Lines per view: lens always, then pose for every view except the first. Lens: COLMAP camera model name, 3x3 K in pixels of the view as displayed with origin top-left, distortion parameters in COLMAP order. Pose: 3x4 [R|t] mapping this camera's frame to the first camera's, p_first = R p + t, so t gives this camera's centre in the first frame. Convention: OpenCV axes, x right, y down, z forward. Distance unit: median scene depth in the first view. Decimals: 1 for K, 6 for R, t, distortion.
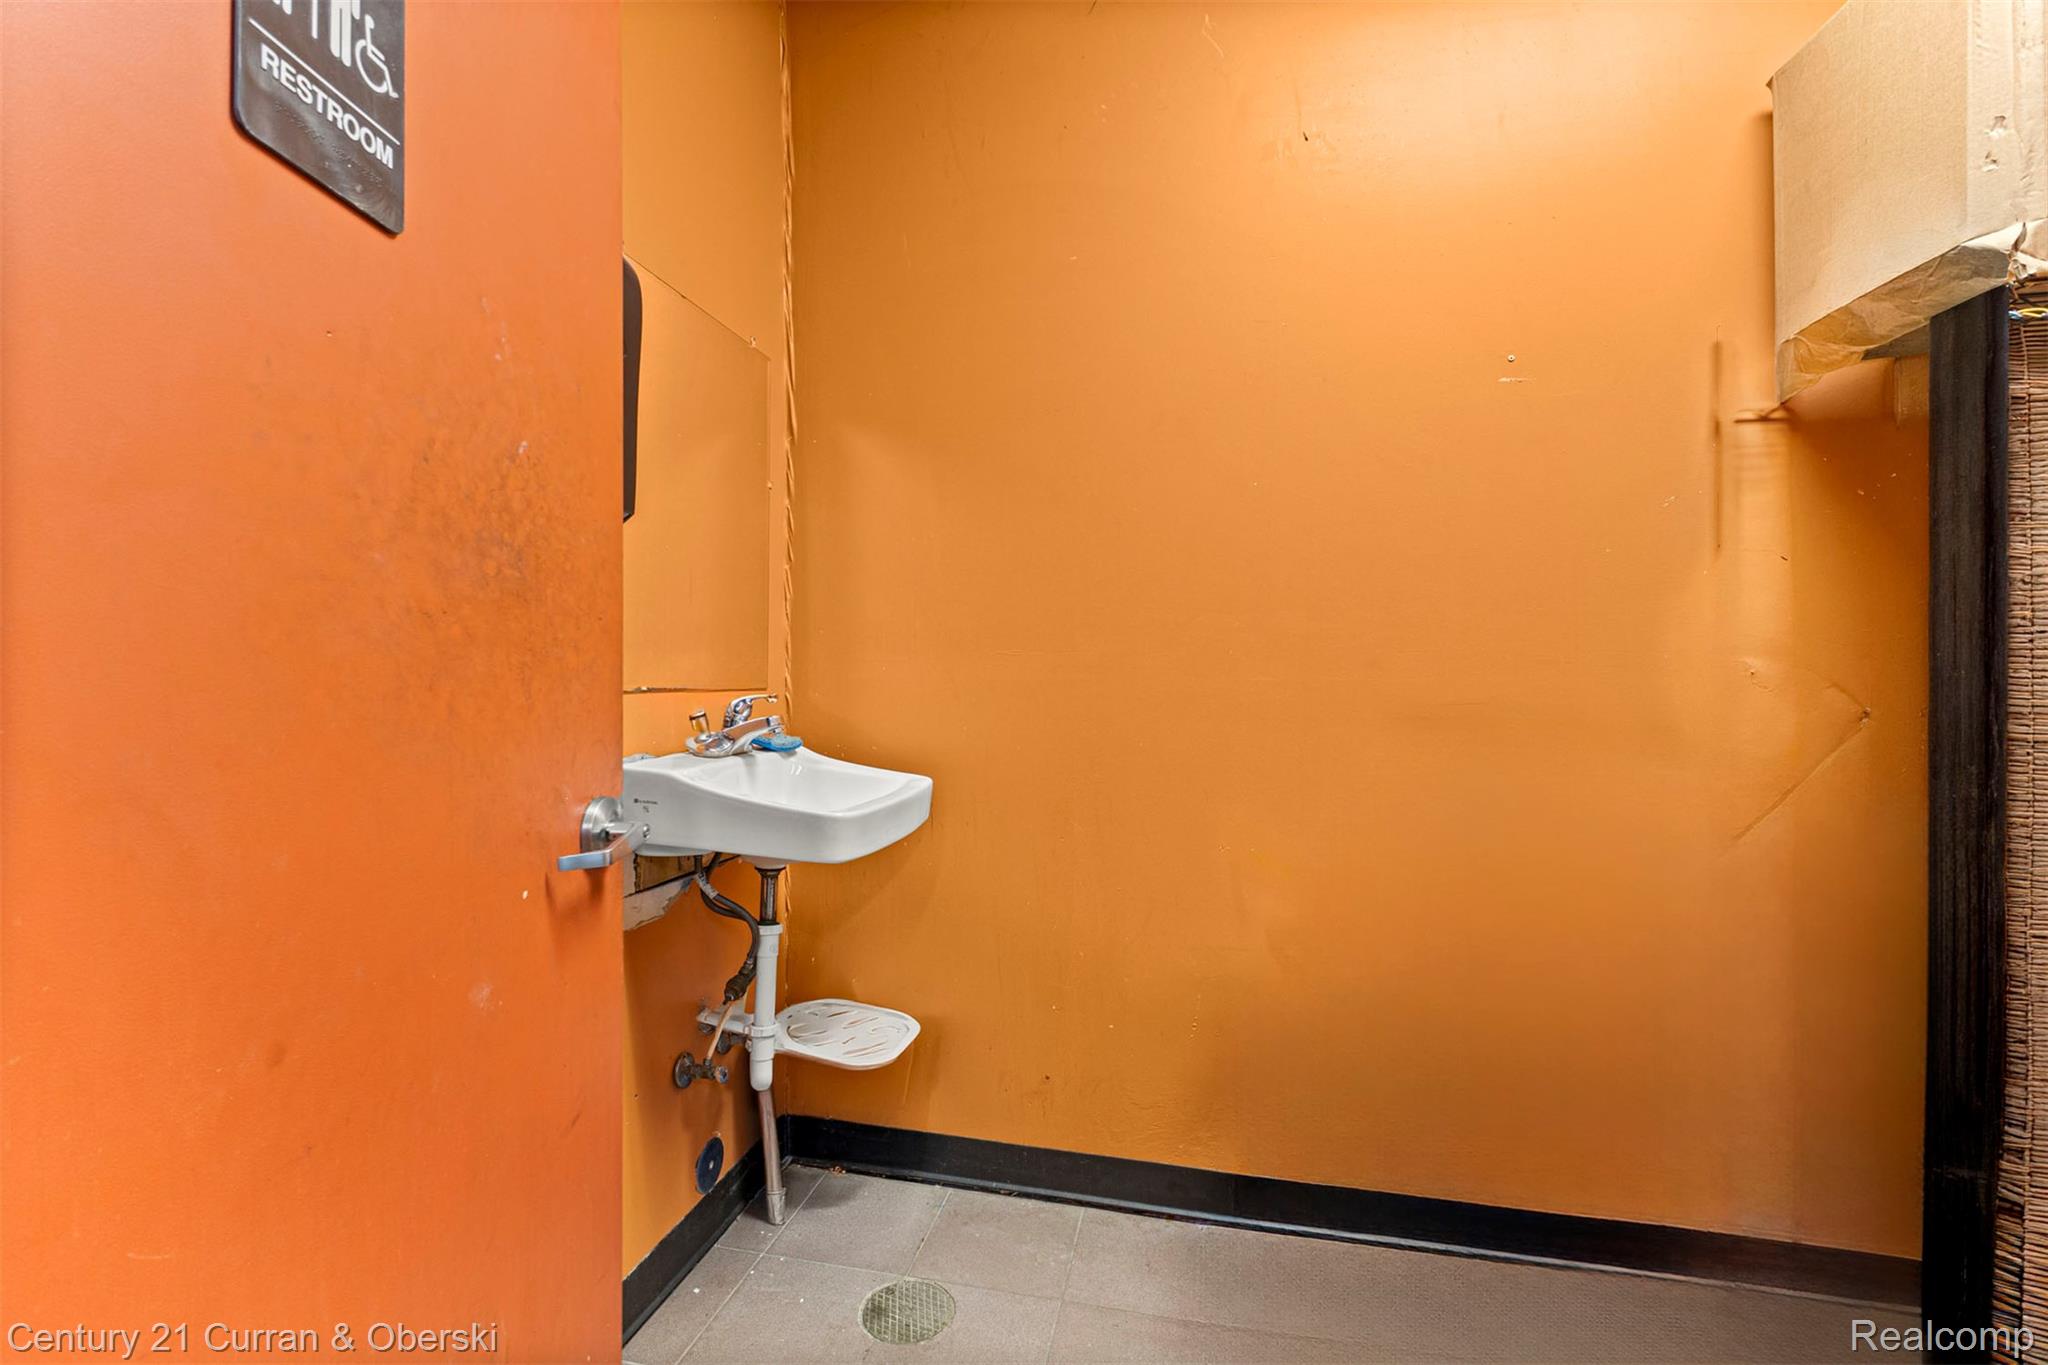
lens RADIAL K [[887.7, 0, 1022.5], [0, 887.7, 671.6], [0, 0, 1]] dist [0.000585, 0.000437]
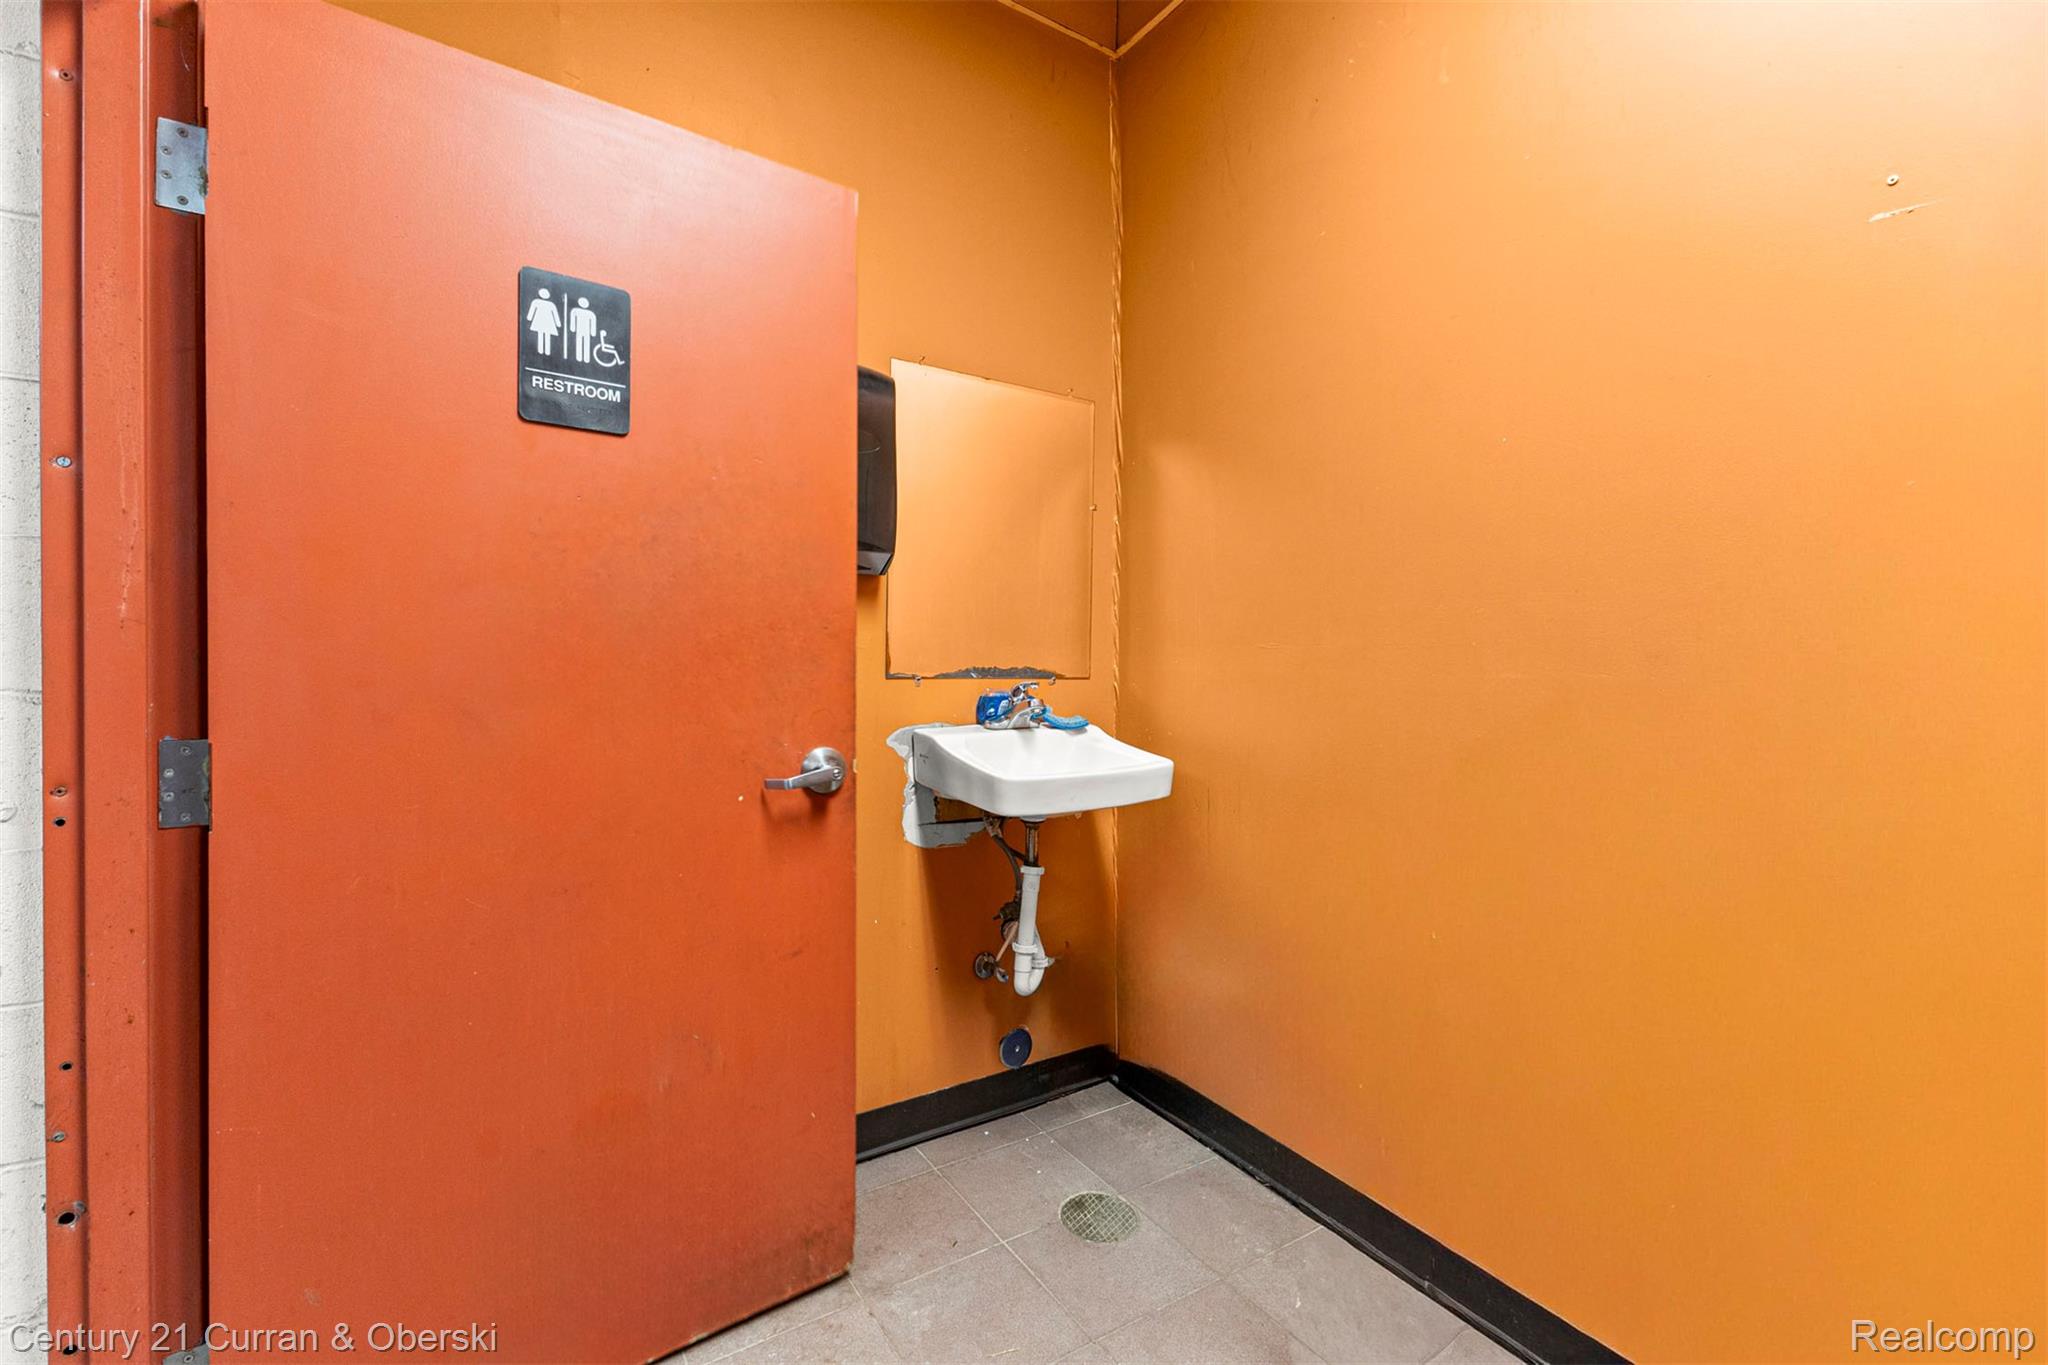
lens RADIAL K [[887.7, 0, 1021.3], [0, 887.7, 677.1], [0, 0, 1]] dist [0.000585, 0.000437]
pose [[0.703915, 0.020693, -0.709983, 0.593703], [-0.009031, 0.999755, 0.020185, -0.005973], [0.710227, -0.007796, 0.703930, 0.115913]]
